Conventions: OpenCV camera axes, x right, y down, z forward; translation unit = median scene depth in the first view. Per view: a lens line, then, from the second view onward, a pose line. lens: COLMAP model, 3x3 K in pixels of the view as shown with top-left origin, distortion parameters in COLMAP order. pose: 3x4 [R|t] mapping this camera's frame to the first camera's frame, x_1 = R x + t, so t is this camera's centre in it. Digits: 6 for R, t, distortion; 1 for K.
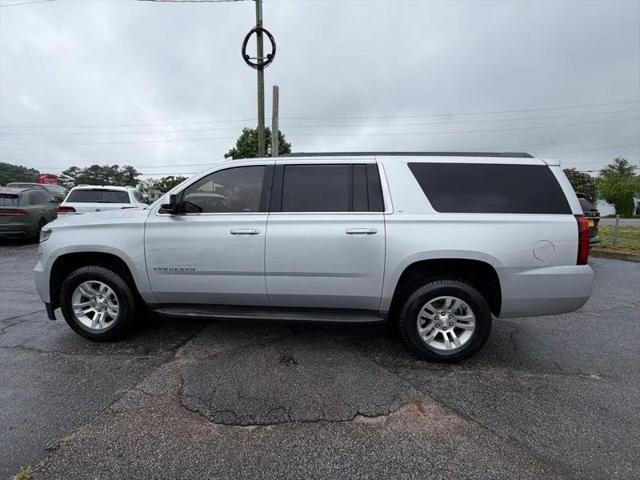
lens RADIAL K [[973.3, 0, 320.0], [0, 973.3, 240.0], [0, 0, 1]] dist [0.104943, -0.014696]
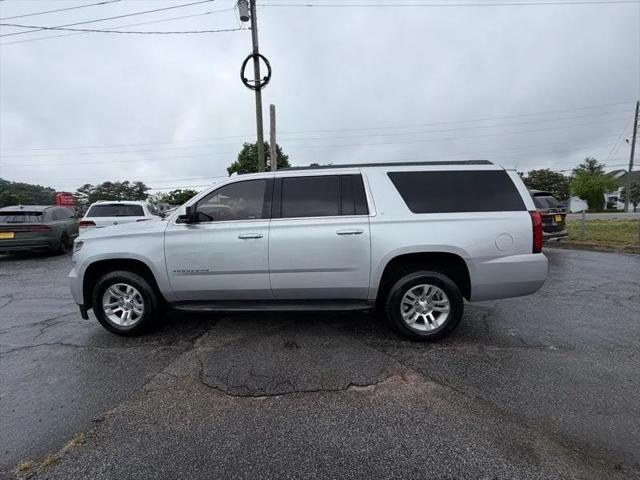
lens RADIAL K [[973.3, 0, 320.0], [0, 973.3, 240.0], [0, 0, 1]] dist [0.104943, -0.014696]
pose [[0.999310, -0.037087, -0.001876, 0.007624], [0.037074, 0.999291, -0.006603, 0.006559], [0.002119, 0.006529, 0.999976, -0.155727]]
